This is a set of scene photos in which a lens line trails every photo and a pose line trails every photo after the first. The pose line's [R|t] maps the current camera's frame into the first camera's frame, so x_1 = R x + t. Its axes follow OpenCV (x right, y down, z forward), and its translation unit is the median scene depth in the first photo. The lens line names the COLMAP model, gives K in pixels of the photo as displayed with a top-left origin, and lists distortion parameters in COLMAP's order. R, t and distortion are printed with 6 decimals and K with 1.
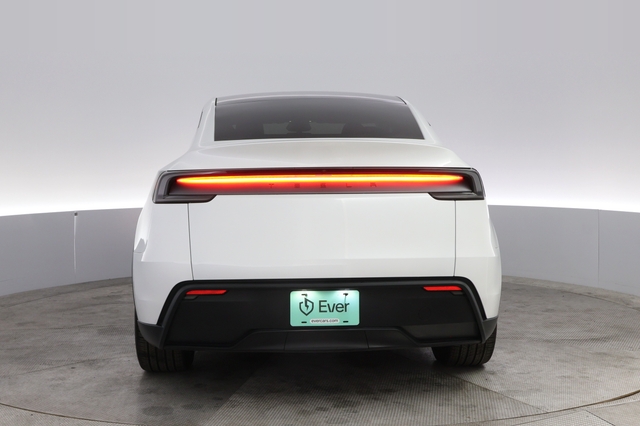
lens RADIAL K [[577.4, 0, 320.0], [0, 577.4, 213.0], [0, 0, 1]] dist [-0.001164, 0.001394]
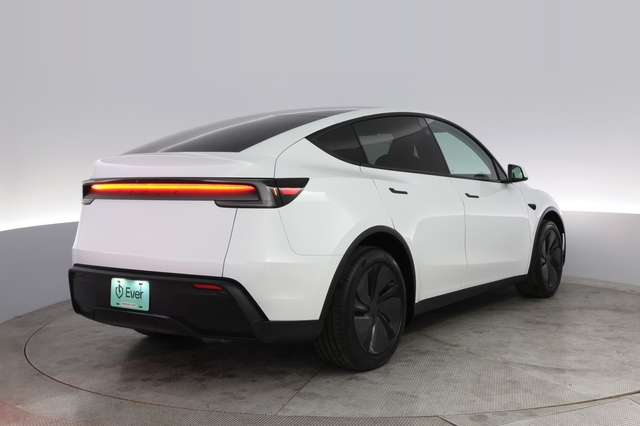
lens RADIAL K [[520.0, 0, 320.0], [0, 520.0, 213.0], [0, 0, 1]] dist [0.002367, 0.002257]
pose [[0.912509, 0.035535, -0.407510, 0.788295], [-0.038311, 0.999265, 0.001350, -0.020161], [0.407259, 0.014380, 0.913200, 0.165432]]
